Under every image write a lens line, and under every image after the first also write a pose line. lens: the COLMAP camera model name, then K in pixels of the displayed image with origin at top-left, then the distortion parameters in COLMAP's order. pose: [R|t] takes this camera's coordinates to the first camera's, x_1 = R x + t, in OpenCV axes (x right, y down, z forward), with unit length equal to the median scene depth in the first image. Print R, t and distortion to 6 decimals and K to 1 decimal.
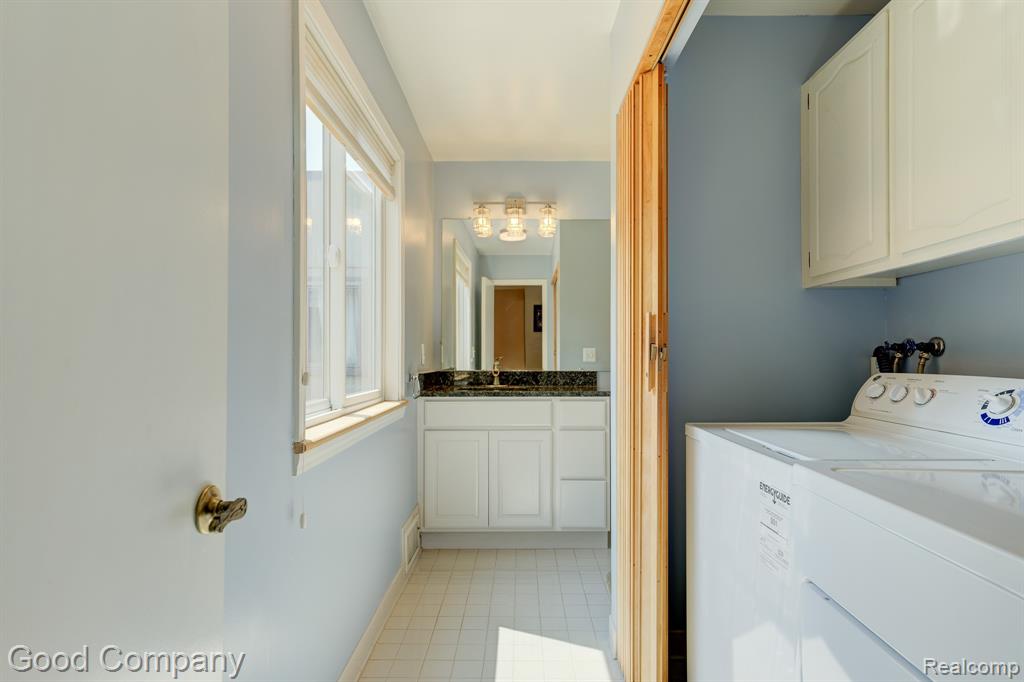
lens RADIAL K [[522.9, 0, 514.3], [0, 522.9, 348.7], [0, 0, 1]] dist [0.001447, 0.016359]
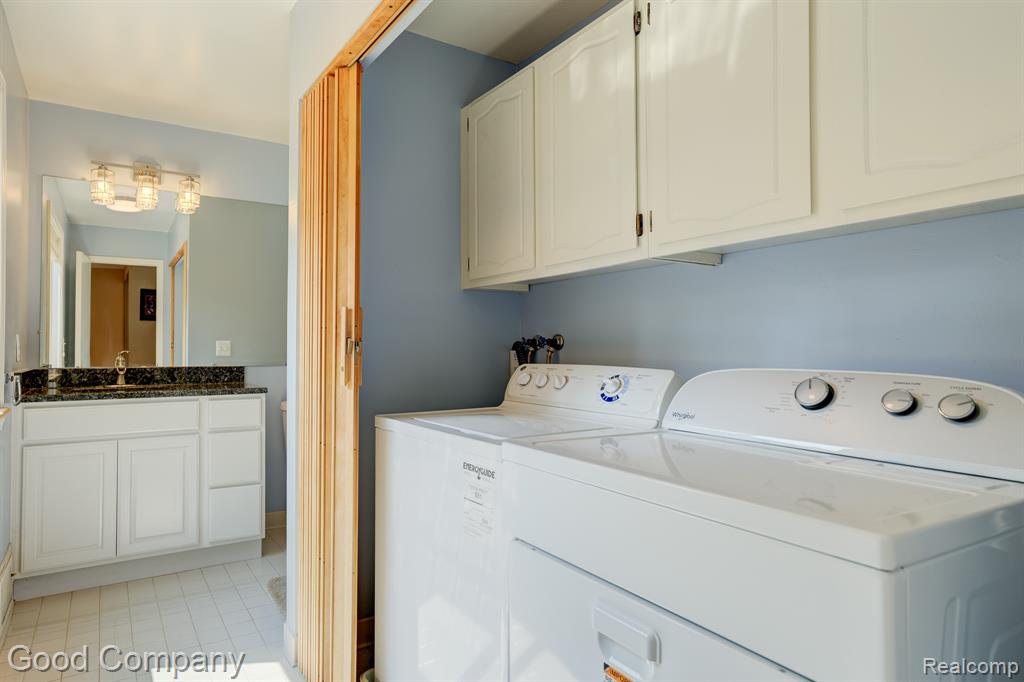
lens RADIAL K [[499.4, 0, 512.0], [0, 499.4, 341.0], [0, 0, 1]] dist [-0.002517, 0.008941]
pose [[0.884474, 0.007841, 0.466523, 0.140269], [-0.005532, 0.999965, -0.006318, 0.001586], [-0.466556, 0.003007, 0.884487, 0.006122]]
